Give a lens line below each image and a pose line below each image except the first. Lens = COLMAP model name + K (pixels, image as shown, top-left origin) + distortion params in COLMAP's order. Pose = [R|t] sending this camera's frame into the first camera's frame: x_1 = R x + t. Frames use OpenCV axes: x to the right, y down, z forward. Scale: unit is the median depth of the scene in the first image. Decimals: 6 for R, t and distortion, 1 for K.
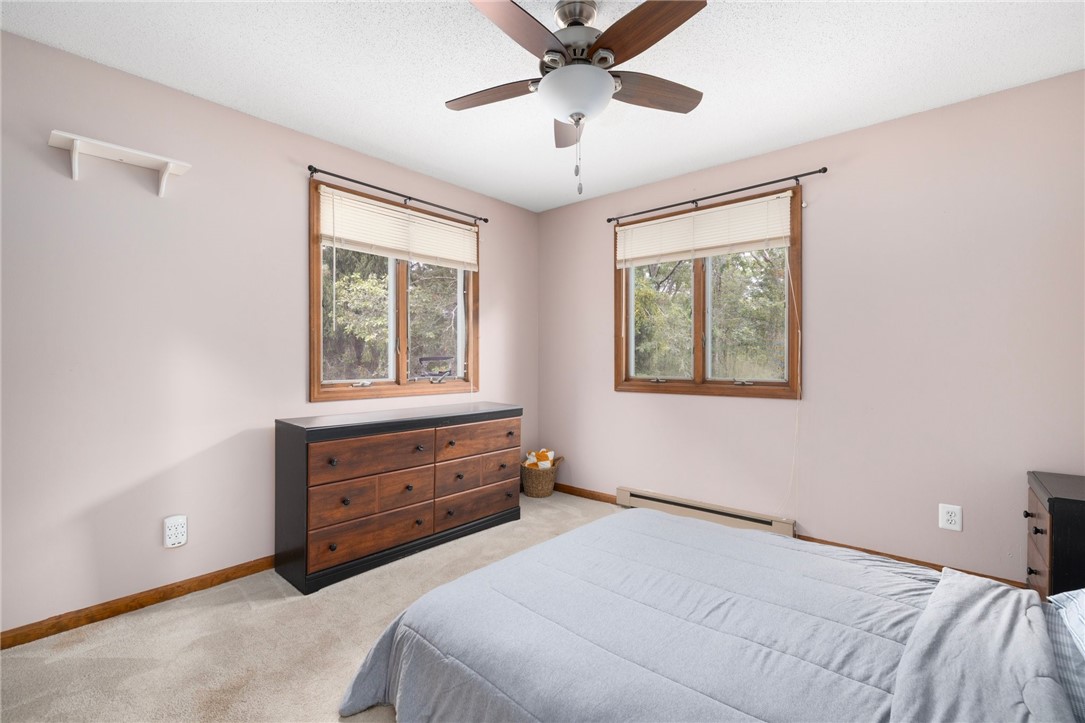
lens RADIAL K [[508.5, 0, 542.3], [0, 508.5, 366.3], [0, 0, 1]] dist [0.000342, 0.000010]
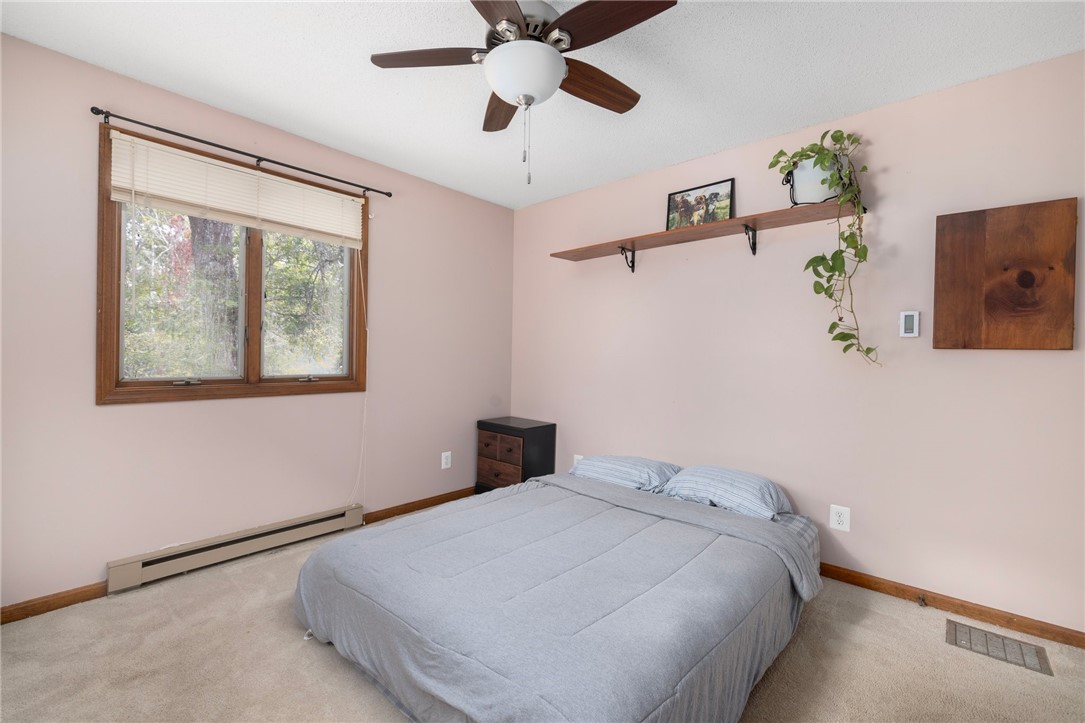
lens RADIAL K [[467.9, 0, 541.4], [0, 467.9, 359.7], [0, 0, 1]] dist [0.000121, -0.000022]
pose [[-0.005464, -0.006401, 0.999965, -0.496556], [-0.002703, 0.999976, 0.006386, -0.010691], [-0.999981, -0.002668, -0.005481, 0.609245]]
